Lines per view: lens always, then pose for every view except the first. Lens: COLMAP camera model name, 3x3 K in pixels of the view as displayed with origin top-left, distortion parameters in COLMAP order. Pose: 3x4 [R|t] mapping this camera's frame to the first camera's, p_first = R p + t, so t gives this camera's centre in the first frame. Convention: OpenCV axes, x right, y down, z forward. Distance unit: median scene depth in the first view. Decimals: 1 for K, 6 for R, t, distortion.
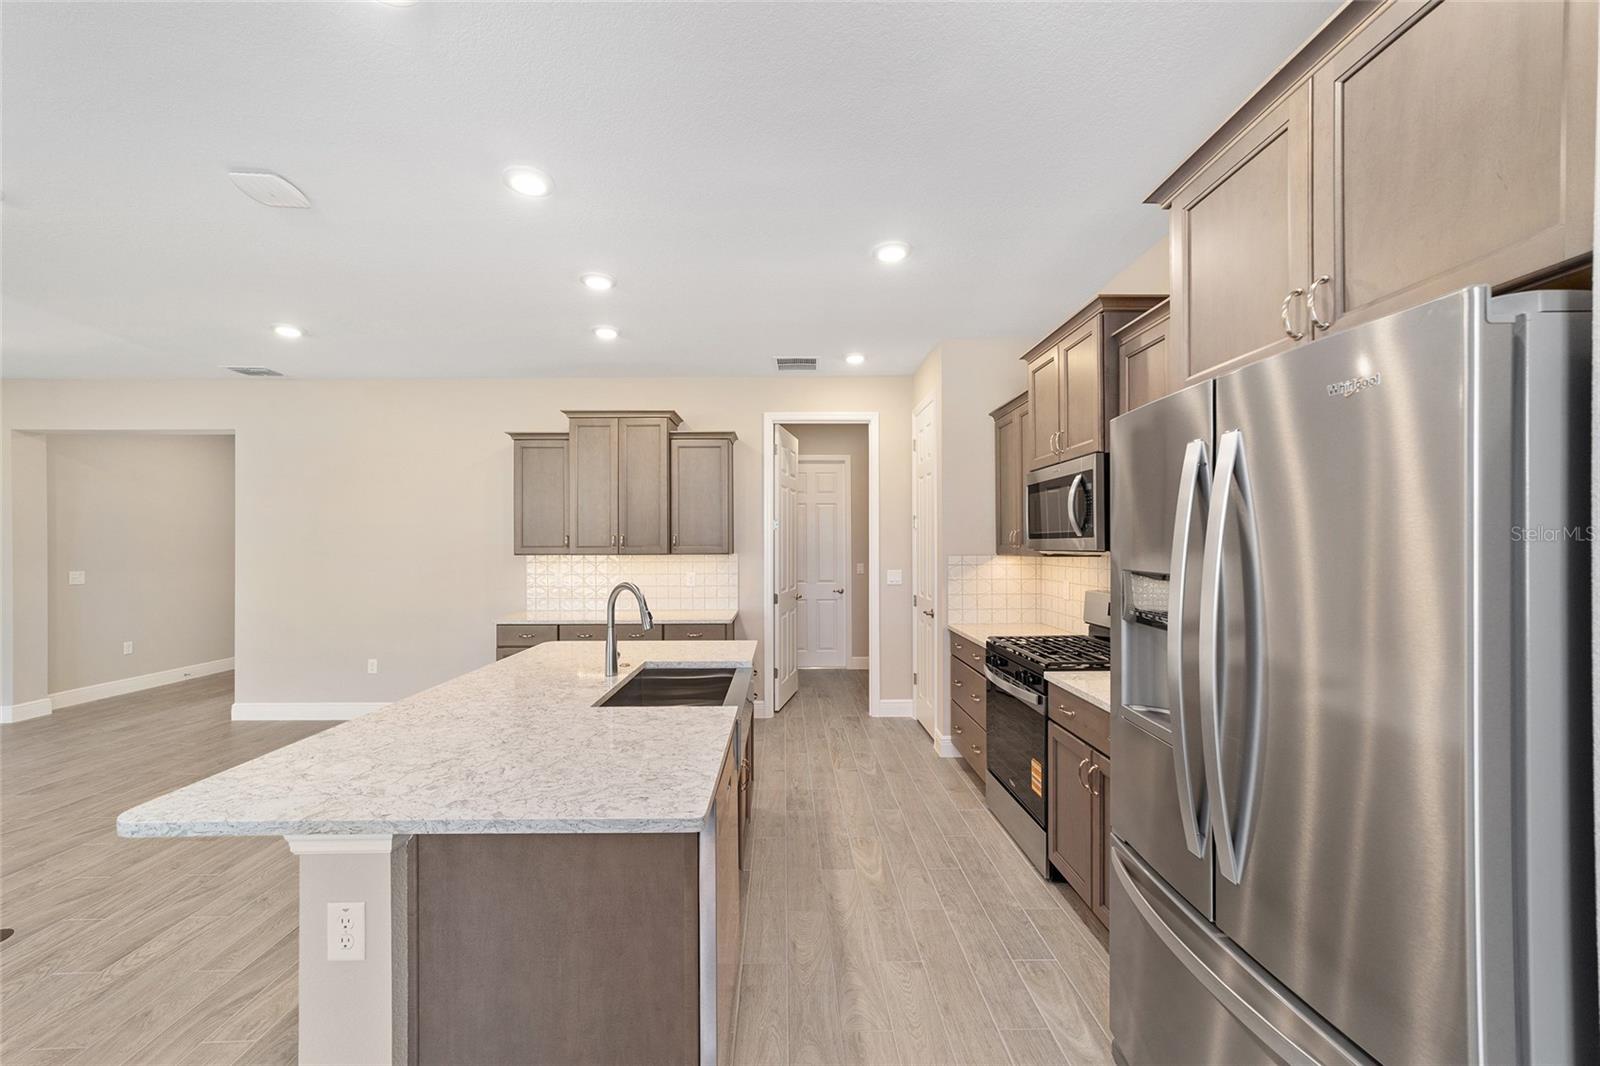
lens RADIAL K [[615.0, 0, 794.3], [0, 615.0, 540.8], [0, 0, 1]] dist [-0.000088, 0.000562]
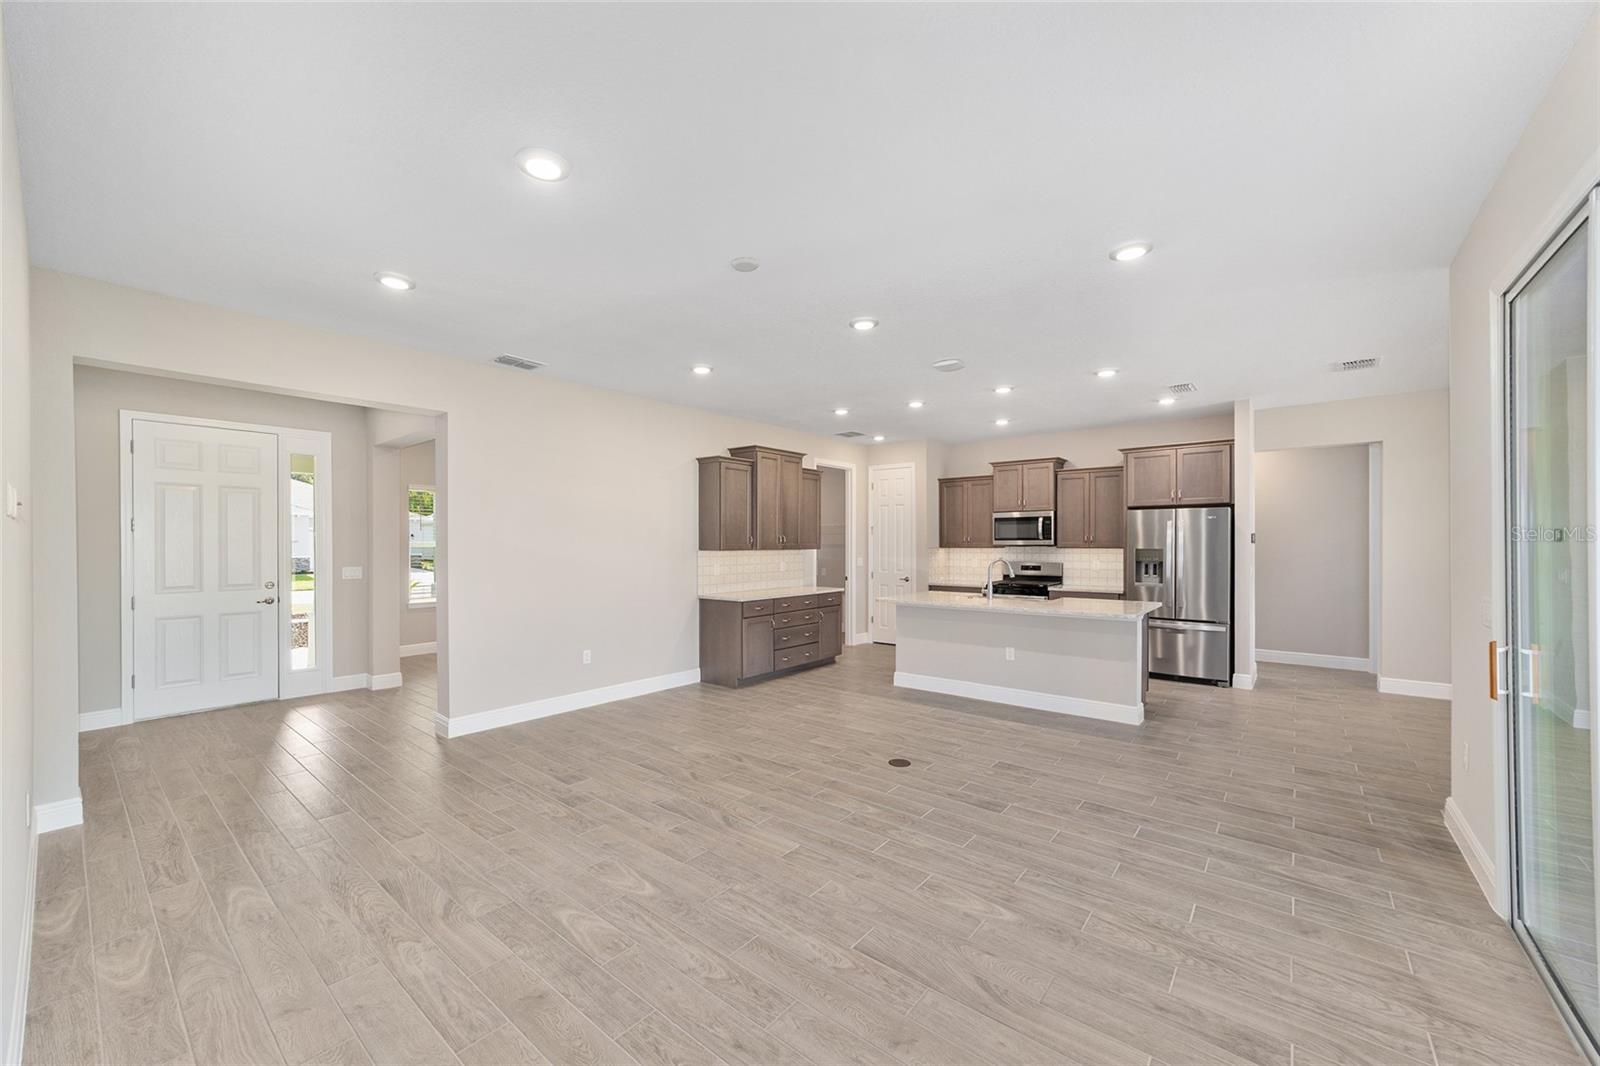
lens RADIAL K [[615.0, 0, 794.3], [0, 615.0, 540.8], [0, 0, 1]] dist [-0.000088, 0.000562]
pose [[0.650924, 0.002173, 0.759140, -1.388564], [-0.004770, 0.999988, 0.001228, 0.000373], [-0.759128, -0.004421, 0.650927, 0.036371]]
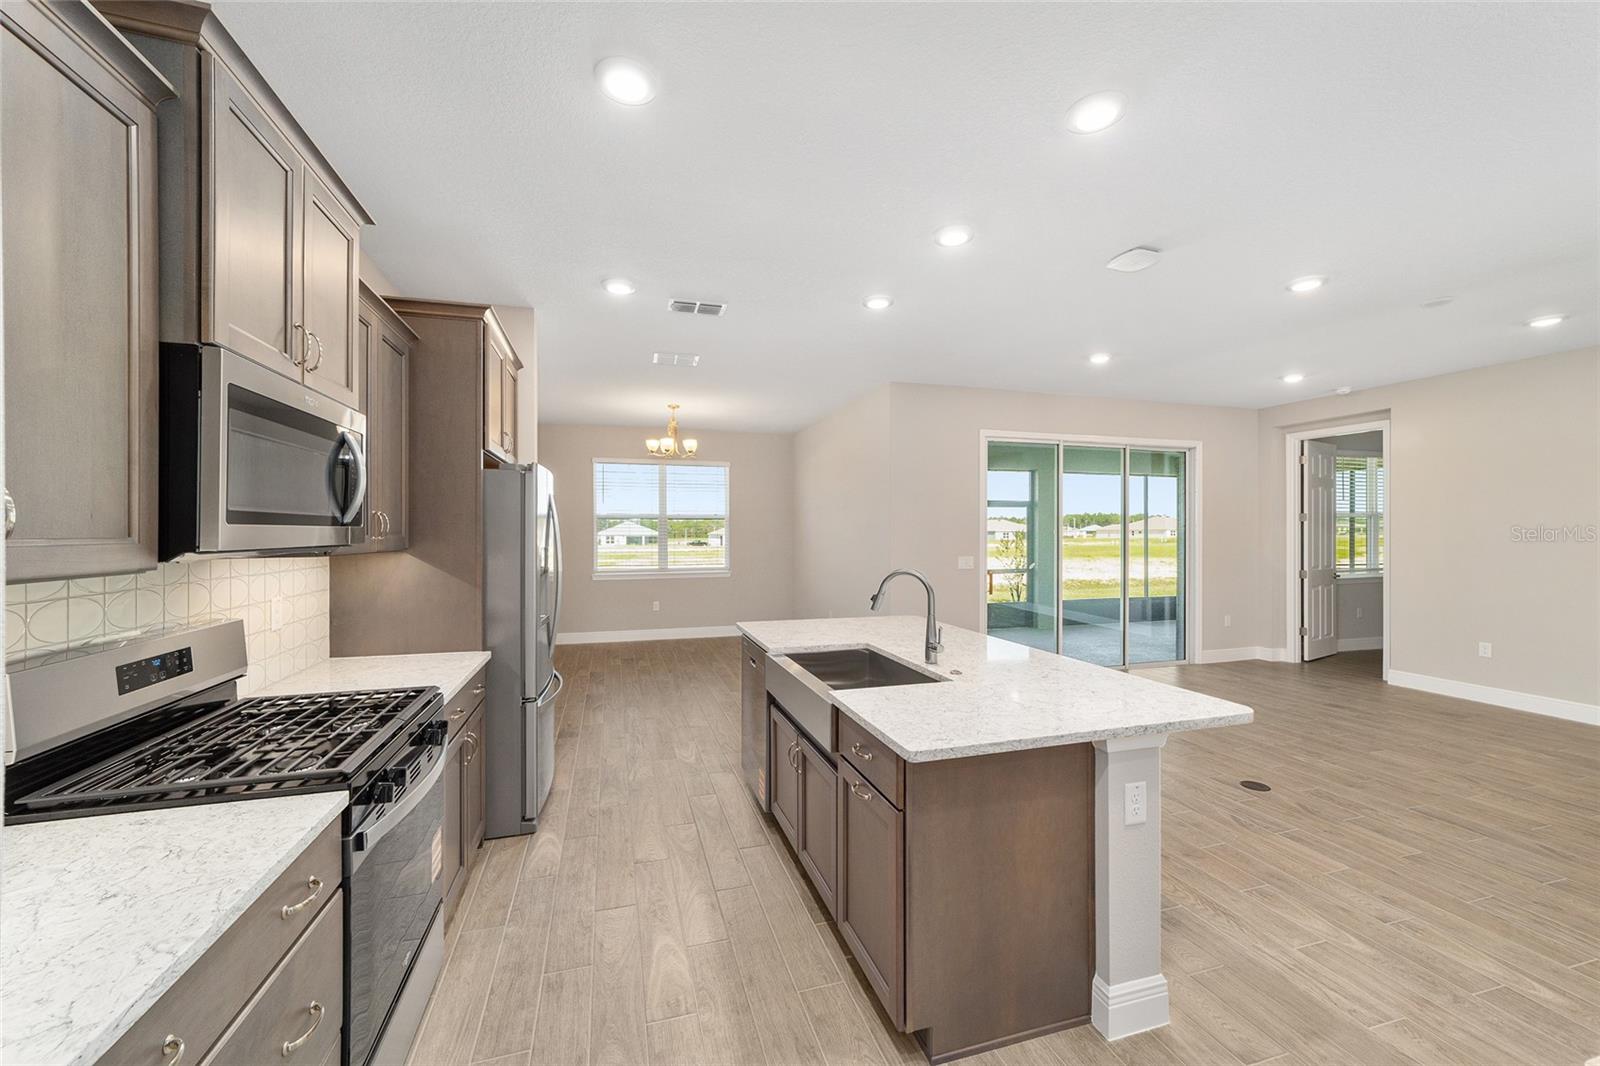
lens RADIAL K [[615.0, 0, 794.3], [0, 615.0, 540.8], [0, 0, 1]] dist [-0.000088, 0.000562]
pose [[-0.962995, 0.006513, -0.269440, 0.104046], [0.007013, 0.999975, -0.000891, 0.011006], [0.269427, -0.002748, -0.963017, 1.056119]]
